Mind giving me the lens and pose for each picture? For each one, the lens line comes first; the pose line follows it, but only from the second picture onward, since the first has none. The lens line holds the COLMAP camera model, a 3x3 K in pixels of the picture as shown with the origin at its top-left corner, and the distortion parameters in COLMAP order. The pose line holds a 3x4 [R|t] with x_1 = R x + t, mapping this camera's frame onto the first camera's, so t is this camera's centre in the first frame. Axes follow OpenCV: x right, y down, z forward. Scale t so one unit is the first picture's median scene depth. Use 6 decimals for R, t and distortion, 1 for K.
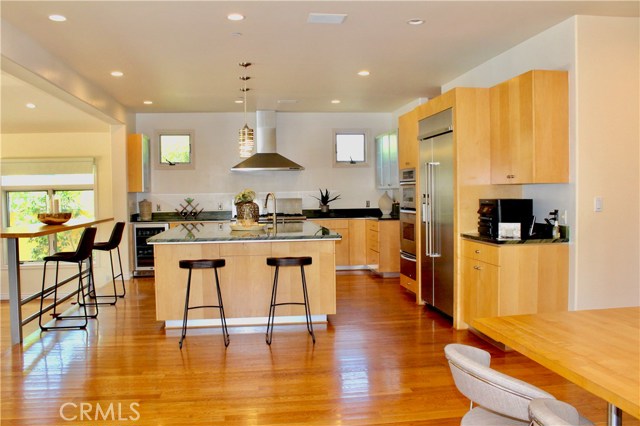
lens RADIAL K [[564.0, 0, 326.2], [0, 564.0, 209.2], [0, 0, 1]] dist [-0.122175, 0.077136]
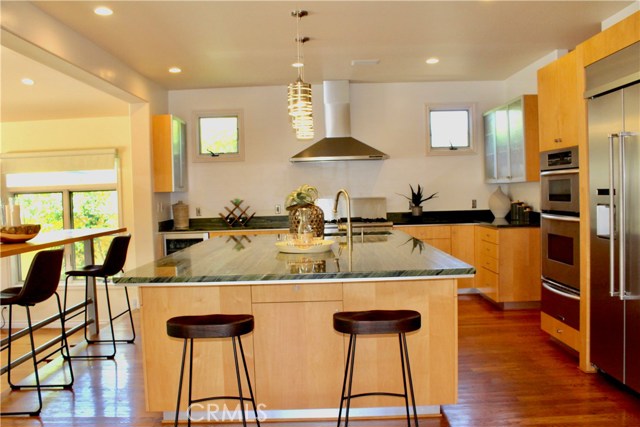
lens RADIAL K [[564.0, 0, 319.4], [0, 564.0, 209.8], [0, 0, 1]] dist [-0.122175, 0.077136]
pose [[0.989322, -0.009827, -0.145415, -0.024968], [0.010354, 0.999942, 0.002865, -0.007042], [0.145378, -0.004340, 0.989367, 0.287550]]
